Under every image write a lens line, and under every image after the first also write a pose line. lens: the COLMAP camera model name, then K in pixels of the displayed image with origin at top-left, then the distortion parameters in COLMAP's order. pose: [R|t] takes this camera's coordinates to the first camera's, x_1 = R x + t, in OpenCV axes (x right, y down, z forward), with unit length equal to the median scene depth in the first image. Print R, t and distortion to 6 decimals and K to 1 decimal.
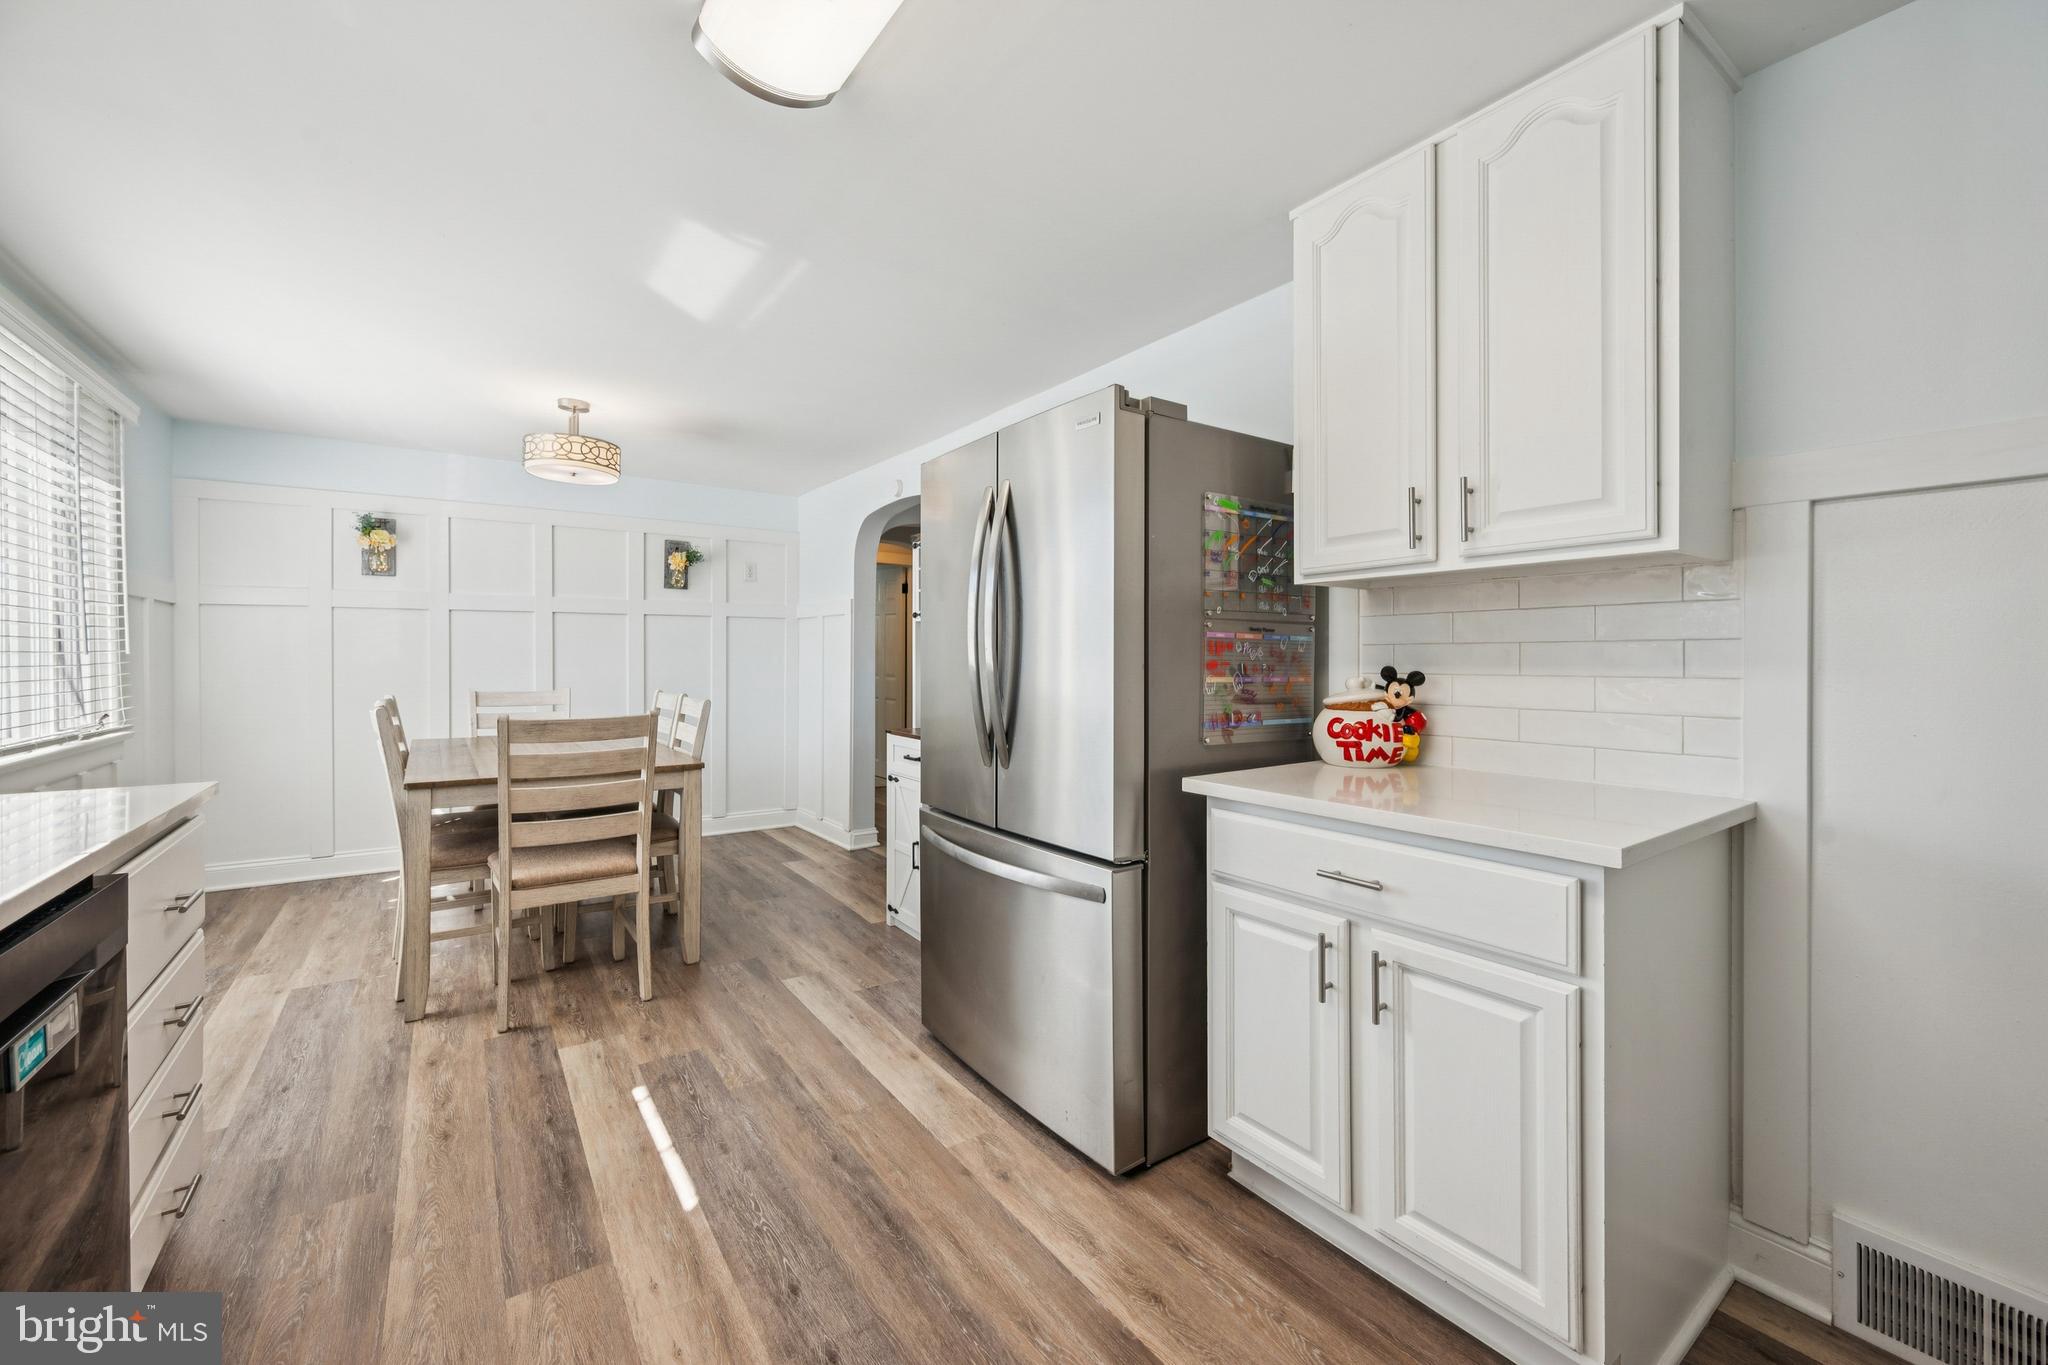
lens RADIAL K [[821.1, 0, 1035.9], [0, 821.1, 656.6], [0, 0, 1]] dist [-0.000068, -0.000486]
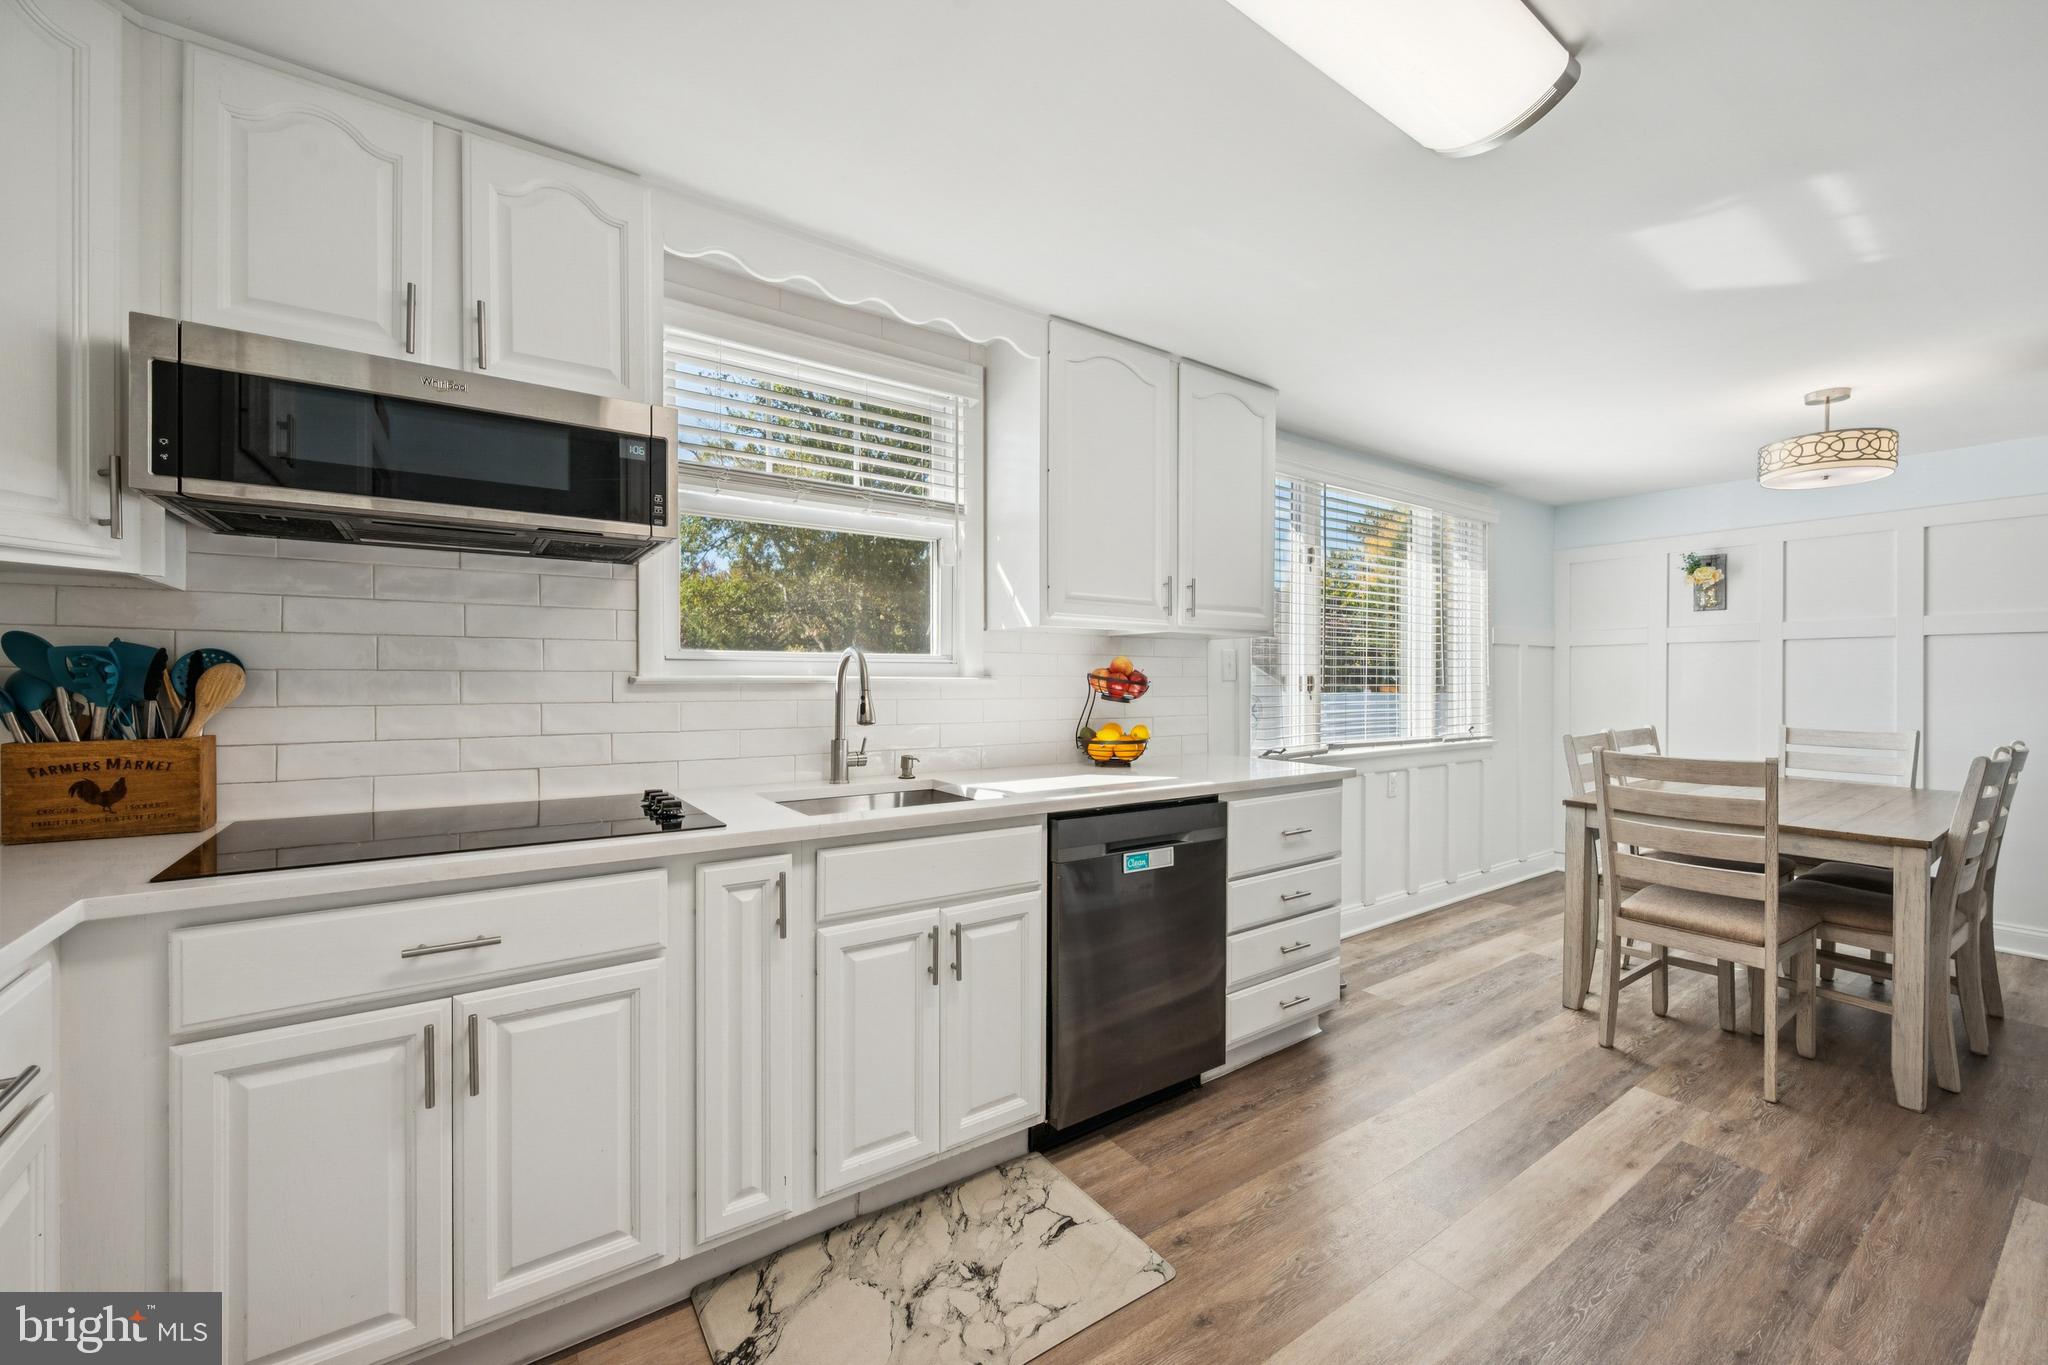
lens RADIAL K [[821.1, 0, 1038.0], [0, 821.1, 672.3], [0, 0, 1]] dist [-0.000068, -0.000486]
pose [[0.008973, -0.007063, -0.999935, 0.400223], [-0.009457, 0.999930, -0.007148, -0.009470], [0.999915, 0.009520, 0.008905, 0.256329]]
